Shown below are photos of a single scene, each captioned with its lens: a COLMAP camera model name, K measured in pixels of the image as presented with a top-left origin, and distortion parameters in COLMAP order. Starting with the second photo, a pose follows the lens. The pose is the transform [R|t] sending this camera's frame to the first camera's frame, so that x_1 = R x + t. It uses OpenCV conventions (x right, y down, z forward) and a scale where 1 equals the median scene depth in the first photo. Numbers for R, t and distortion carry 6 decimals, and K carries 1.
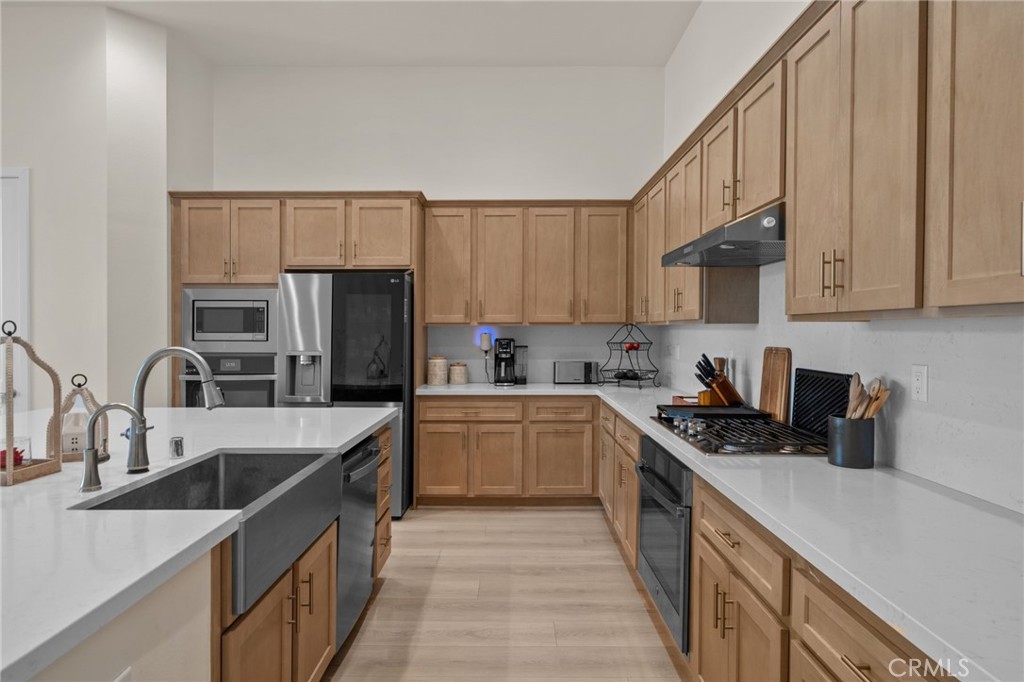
lens RADIAL K [[589.6, 0, 510.4], [0, 589.6, 333.0], [0, 0, 1]] dist [0.000081, 0.000944]
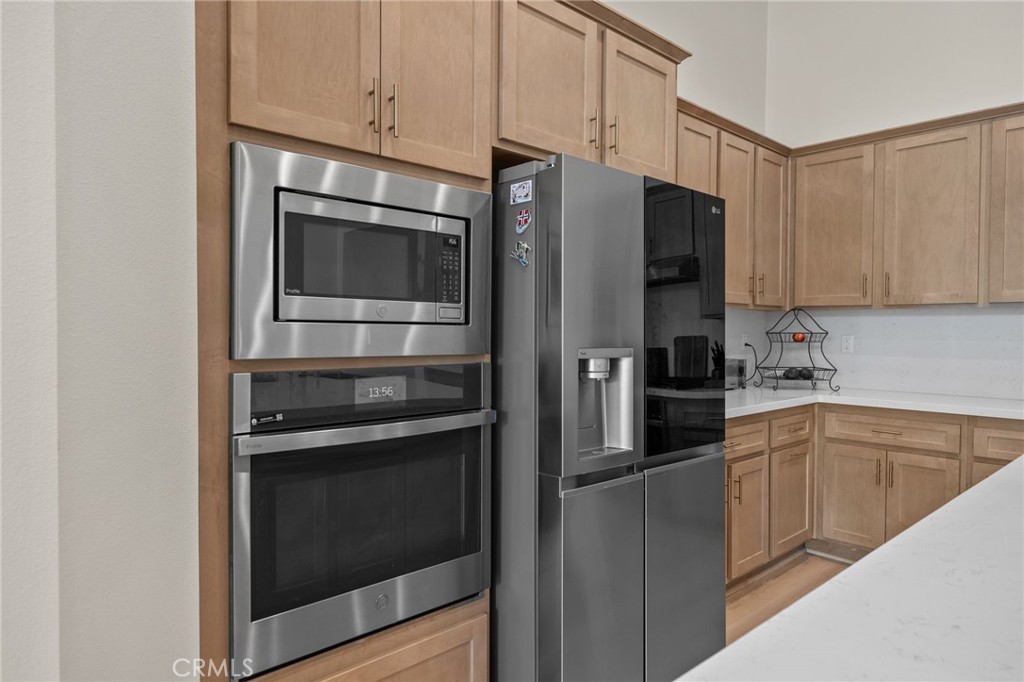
lens RADIAL K [[641.1, 0, 518.9], [0, 641.1, 346.1], [0, 0, 1]] dist [-0.003202, 0.002072]
pose [[0.717497, -0.012327, 0.696452, -0.680355], [-0.002690, 0.999787, 0.020467, 0.018995], [-0.696556, -0.016559, 0.717311, 0.675445]]
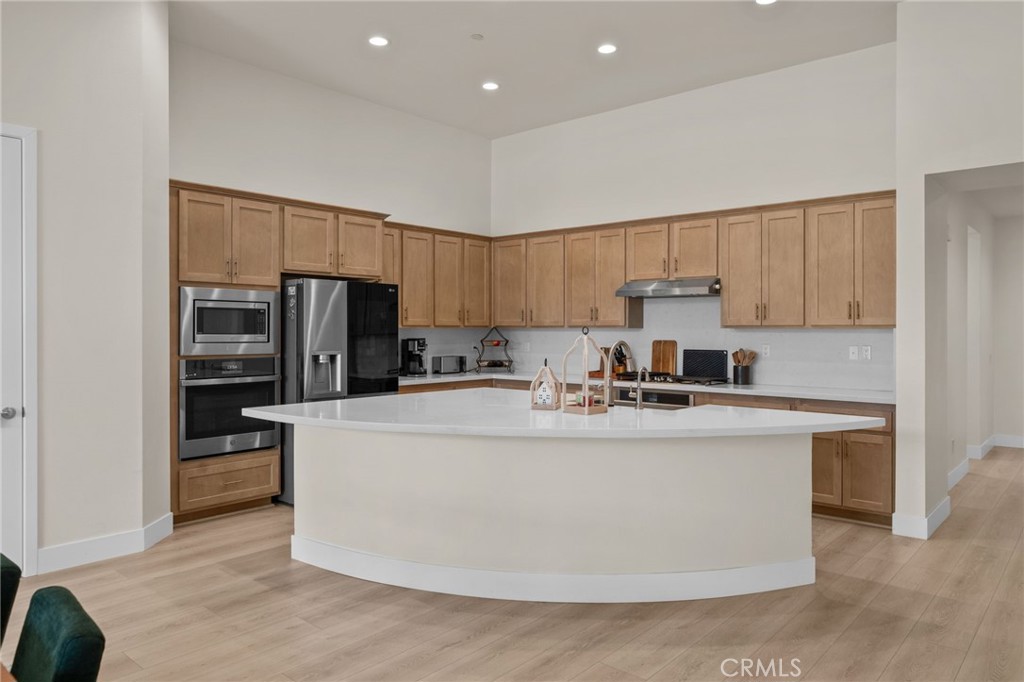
lens RADIAL K [[680.0, 0, 509.5], [0, 680.0, 335.3], [0, 0, 1]] dist [-0.000355, -0.001497]
pose [[0.661453, -0.004385, 0.749973, -1.016871], [0.002294, 0.999990, 0.003825, -0.001878], [-0.749983, -0.000810, 0.661457, -0.087010]]
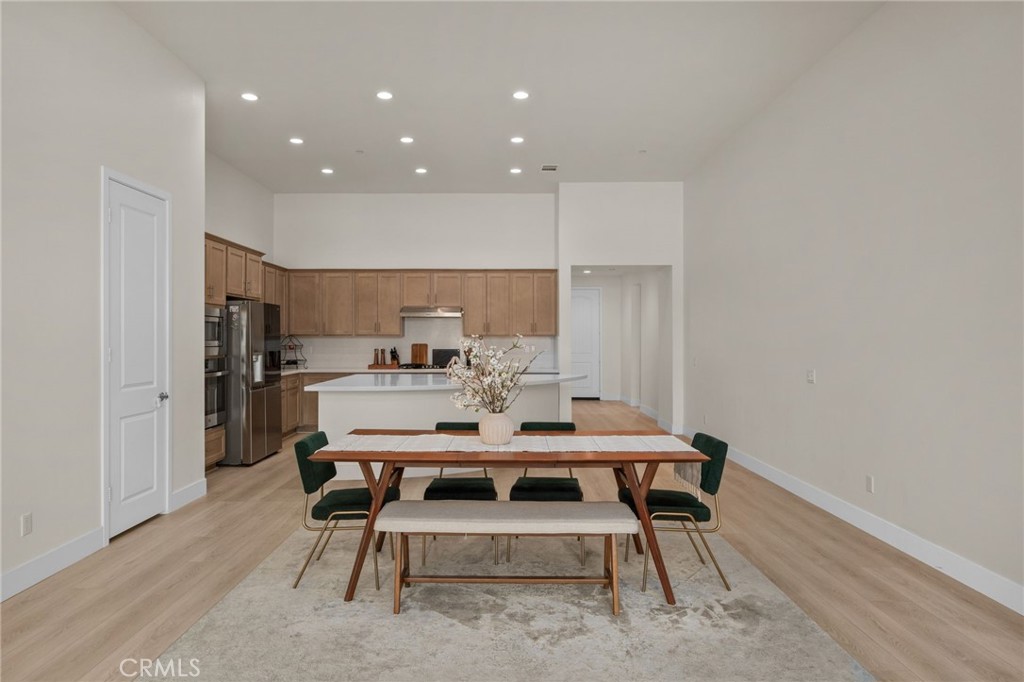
lens RADIAL K [[641.1, 0, 479.6], [0, 641.1, 329.7], [0, 0, 1]] dist [-0.003202, 0.002072]
pose [[0.030123, 0.013641, 0.999453, -1.903550], [0.003927, 0.999898, -0.013766, -0.002451], [-0.999538, 0.004339, 0.030066, 0.349623]]
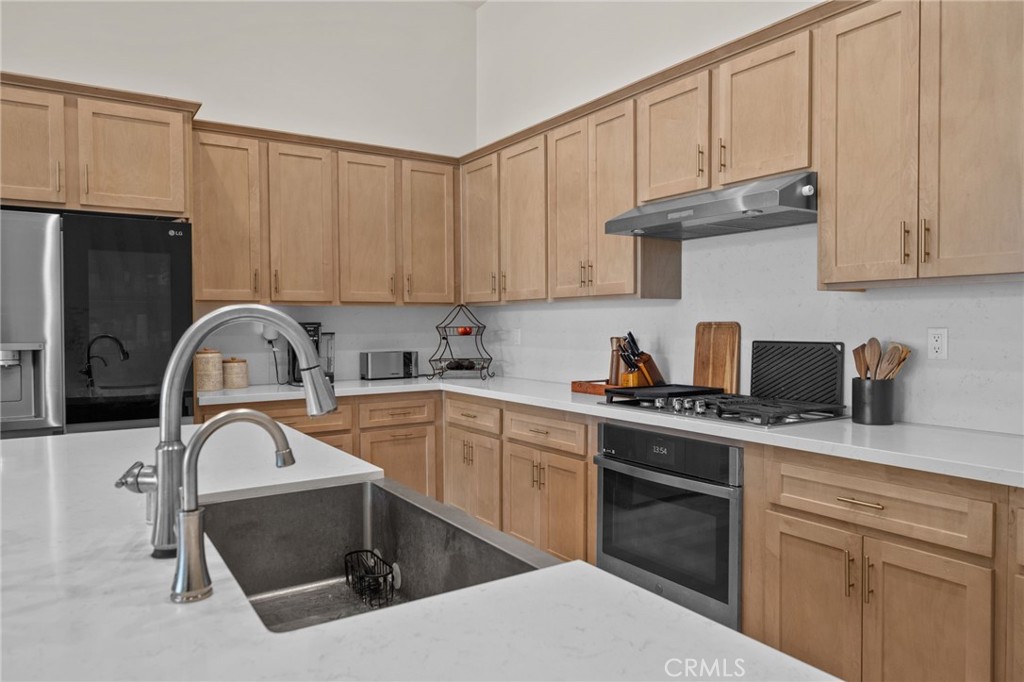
lens RADIAL K [[680.0, 0, 521.2], [0, 680.0, 345.0], [0, 0, 1]] dist [-0.000355, -0.001497]
pose [[0.828773, -0.022799, 0.559121, -0.287621], [0.009149, 0.999588, 0.027200, 0.017836], [-0.559511, -0.017427, 0.828640, 0.144925]]
